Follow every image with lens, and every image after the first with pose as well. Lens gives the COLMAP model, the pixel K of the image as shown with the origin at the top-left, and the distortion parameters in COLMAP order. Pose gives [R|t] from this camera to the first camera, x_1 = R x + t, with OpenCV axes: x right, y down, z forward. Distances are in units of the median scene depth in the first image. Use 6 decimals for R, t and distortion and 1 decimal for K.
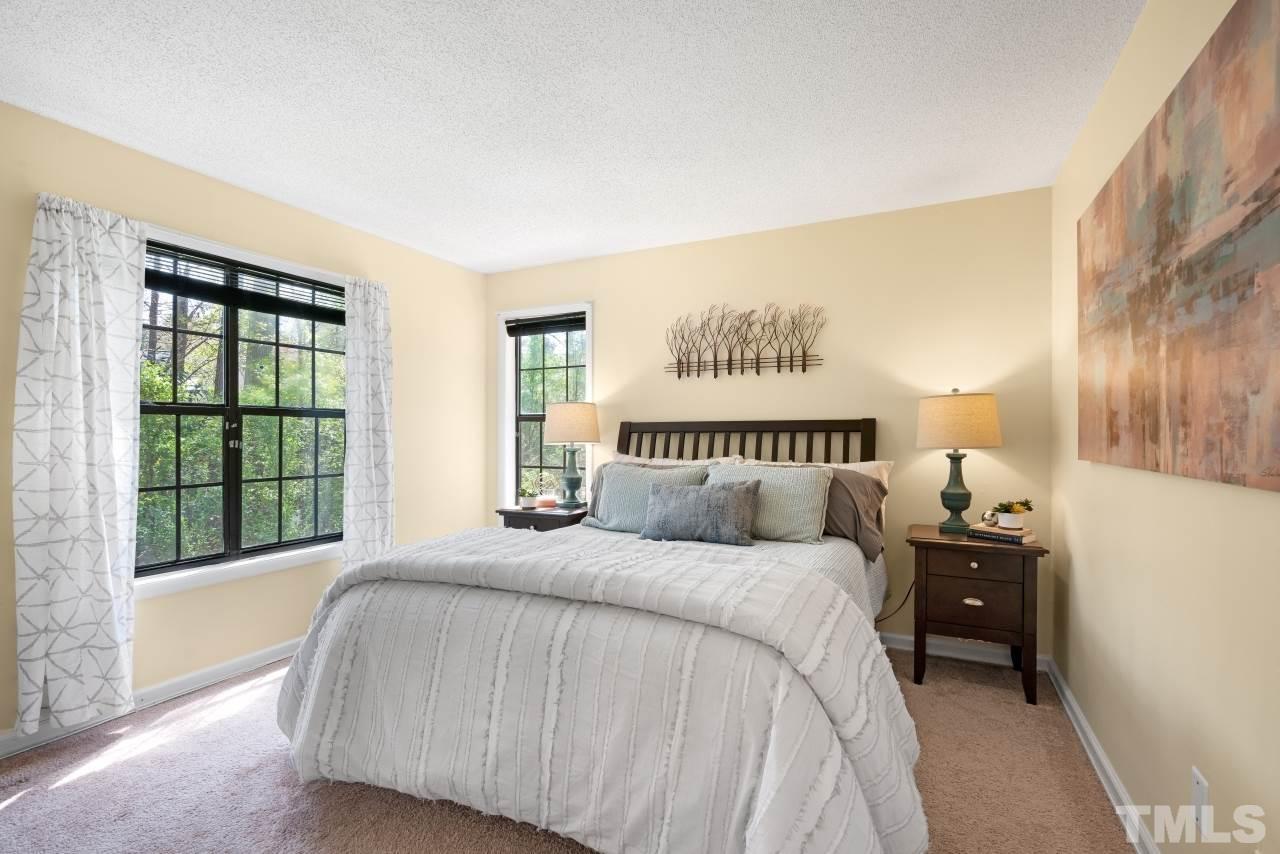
lens RADIAL K [[569.9, 0, 638.3], [0, 569.9, 428.6], [0, 0, 1]] dist [-0.000305, 0.040627]
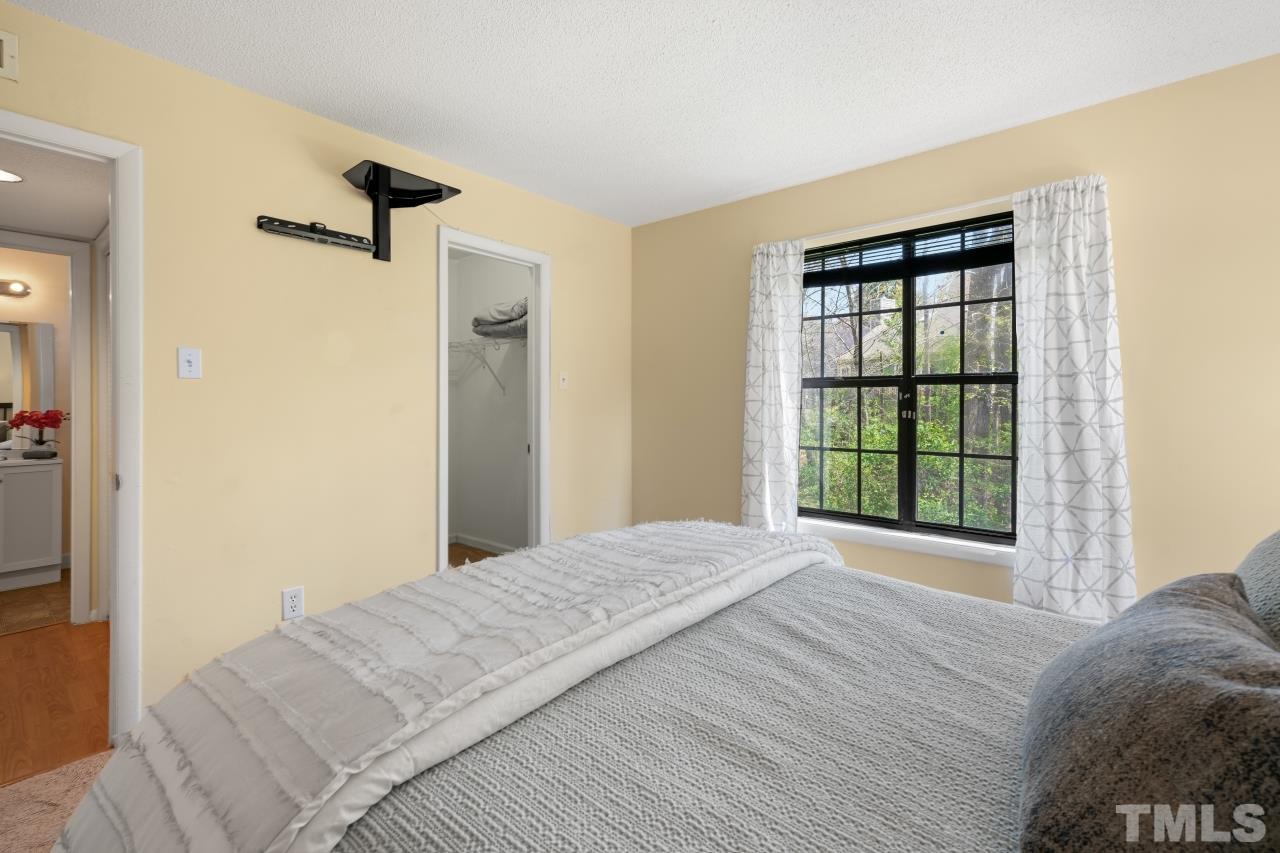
lens RADIAL K [[574.3, 0, 637.5], [0, 574.3, 402.9], [0, 0, 1]] dist [0.000020, 0.000012]
pose [[-0.212200, 0.002619, -0.977223, 0.390384], [0.011166, 0.999938, 0.000255, 0.001151], [0.977163, -0.010857, -0.212216, 0.784763]]
